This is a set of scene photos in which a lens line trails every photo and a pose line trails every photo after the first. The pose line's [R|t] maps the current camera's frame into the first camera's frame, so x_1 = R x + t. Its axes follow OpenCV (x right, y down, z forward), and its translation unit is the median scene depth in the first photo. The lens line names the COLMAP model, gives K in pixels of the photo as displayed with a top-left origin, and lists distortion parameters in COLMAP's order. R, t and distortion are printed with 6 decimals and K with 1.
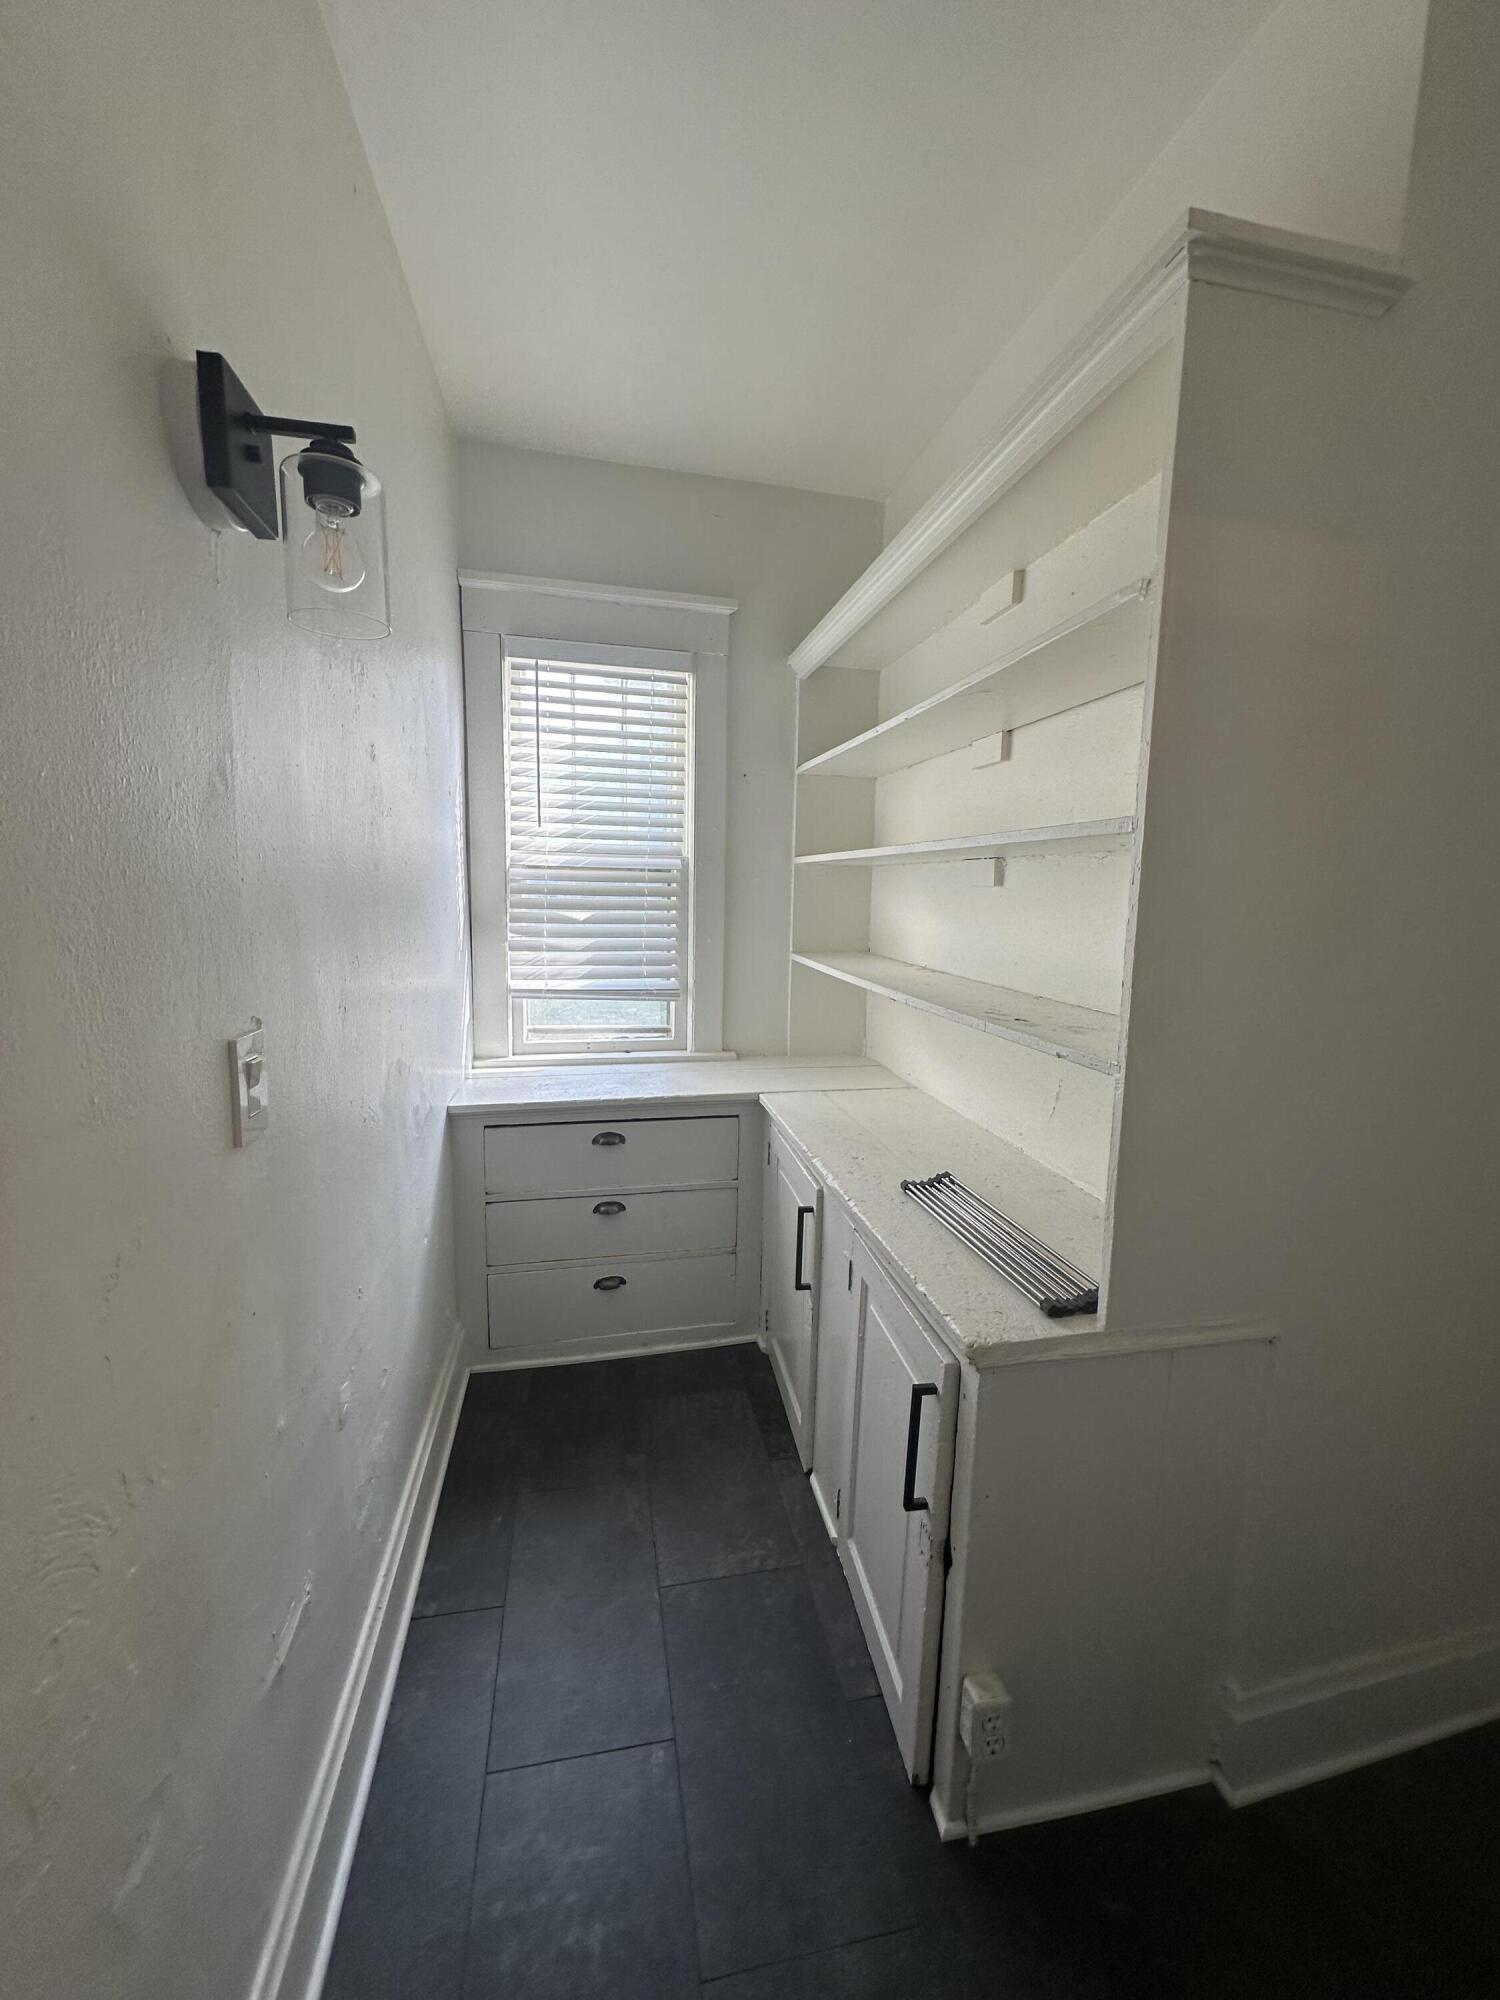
lens RADIAL K [[795.3, 0, 756.3], [0, 795.3, 998.2], [0, 0, 1]] dist [-0.002070, -0.000415]
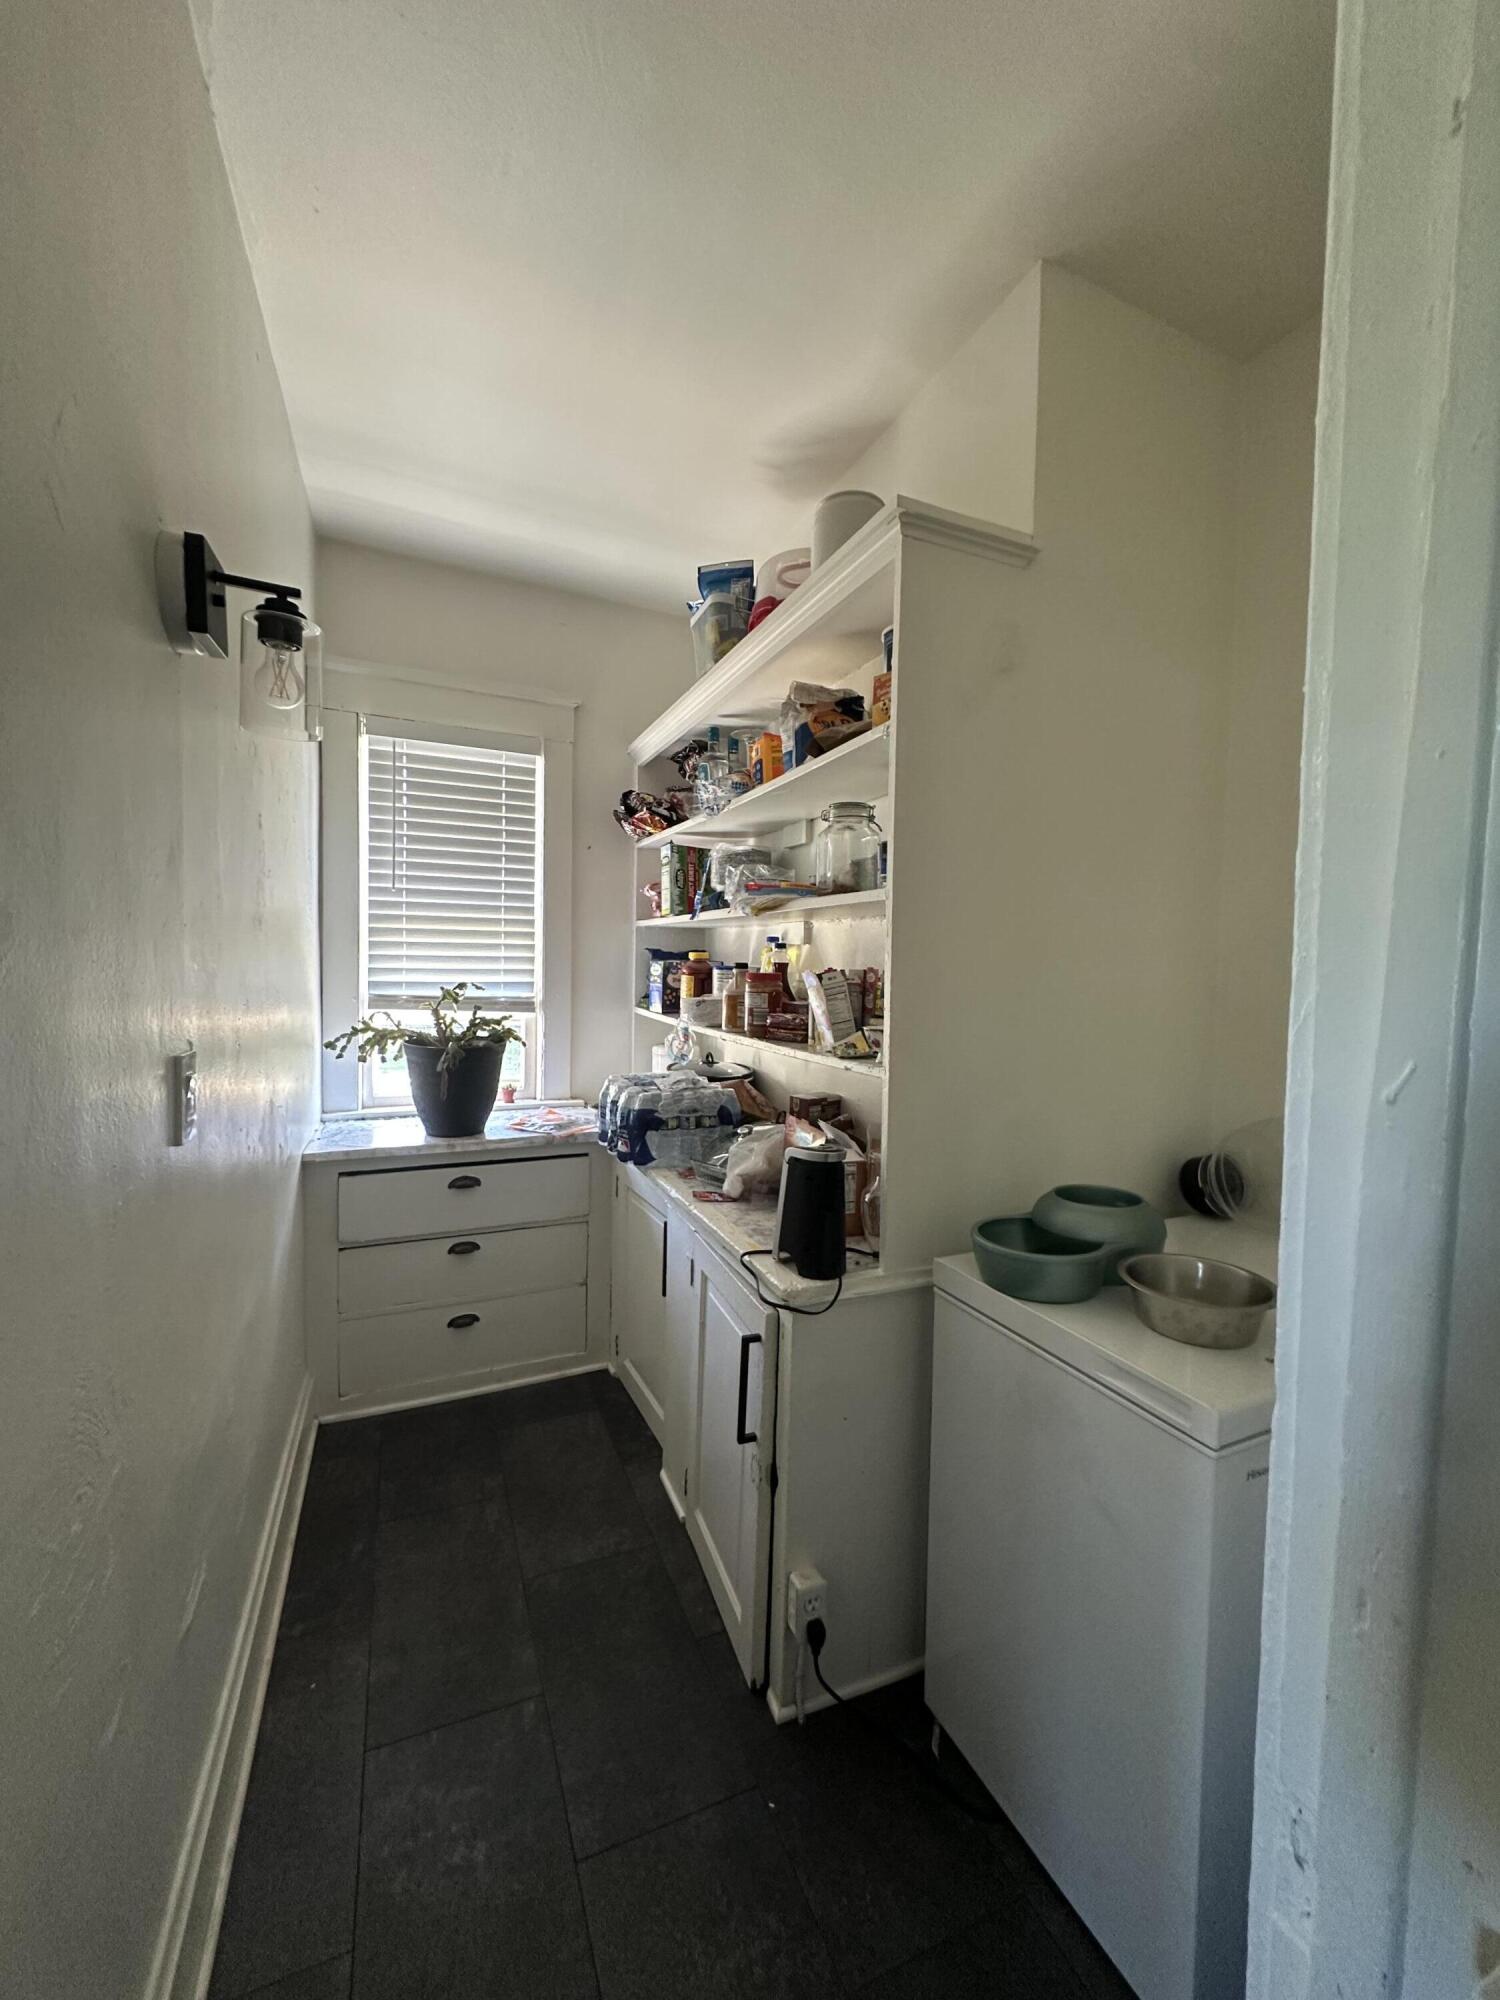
lens RADIAL K [[795.3, 0, 756.3], [0, 795.3, 998.2], [0, 0, 1]] dist [-0.002070, -0.000415]
pose [[0.979610, -0.010928, 0.200610, -0.024421], [0.027800, 0.996287, -0.081482, 0.058497], [-0.198975, 0.085397, 0.976277, -0.253398]]
